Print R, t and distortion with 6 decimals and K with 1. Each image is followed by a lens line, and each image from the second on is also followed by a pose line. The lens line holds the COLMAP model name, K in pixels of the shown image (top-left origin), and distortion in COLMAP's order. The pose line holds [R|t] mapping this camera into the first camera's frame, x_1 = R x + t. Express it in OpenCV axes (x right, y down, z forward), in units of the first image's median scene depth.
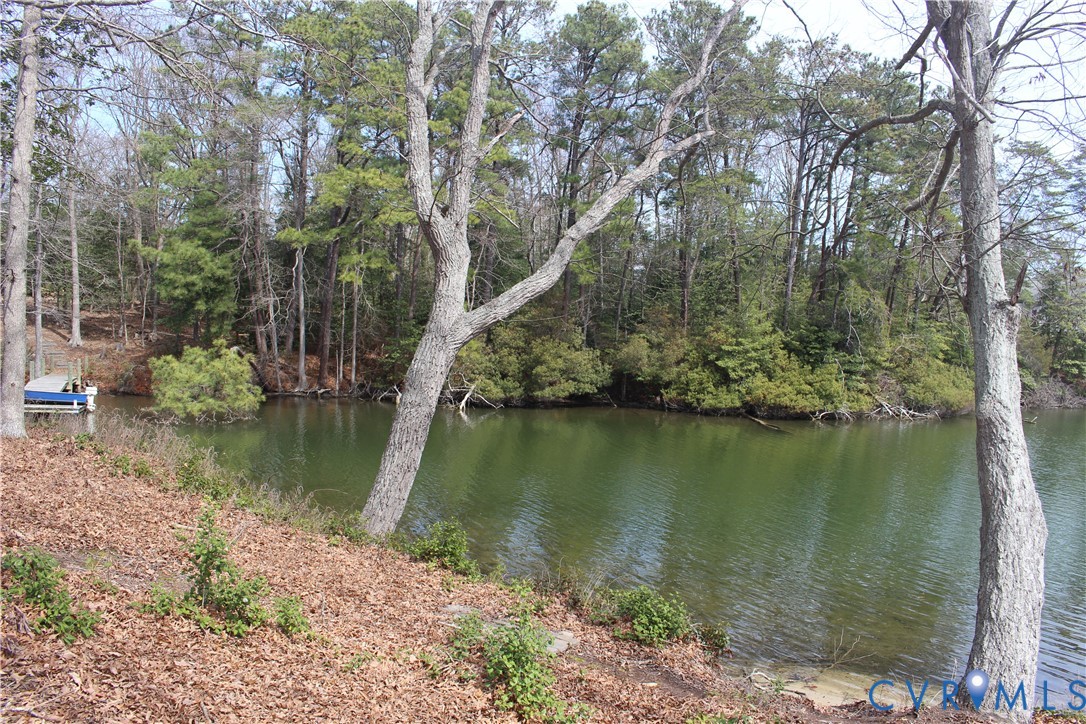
lens RADIAL K [[911.7, 0, 543.0], [0, 911.7, 362.0], [0, 0, 1]] dist [-0.084438, 0.013574]
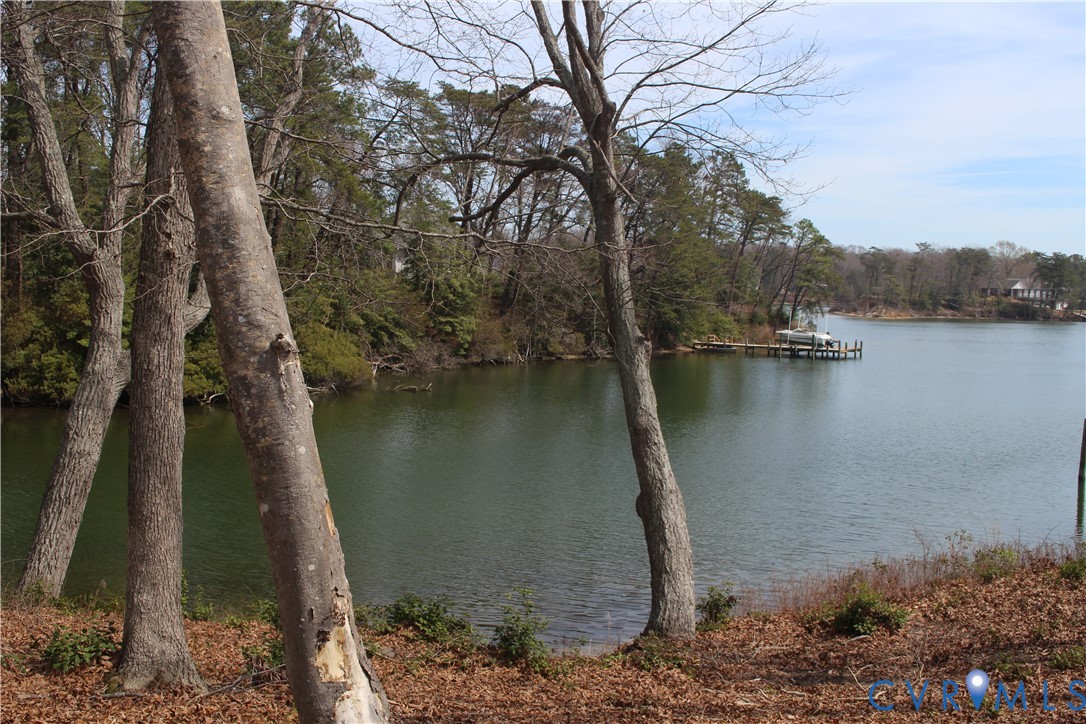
lens RADIAL K [[1188.5, 0, 543.0], [0, 1188.5, 362.0], [0, 0, 1]] dist [-0.068913, 0.006993]
pose [[0.782905, -0.056491, 0.619571, -0.127316], [0.029960, 0.998137, 0.053150, -0.023784], [-0.621419, -0.023049, 0.783139, -0.054422]]
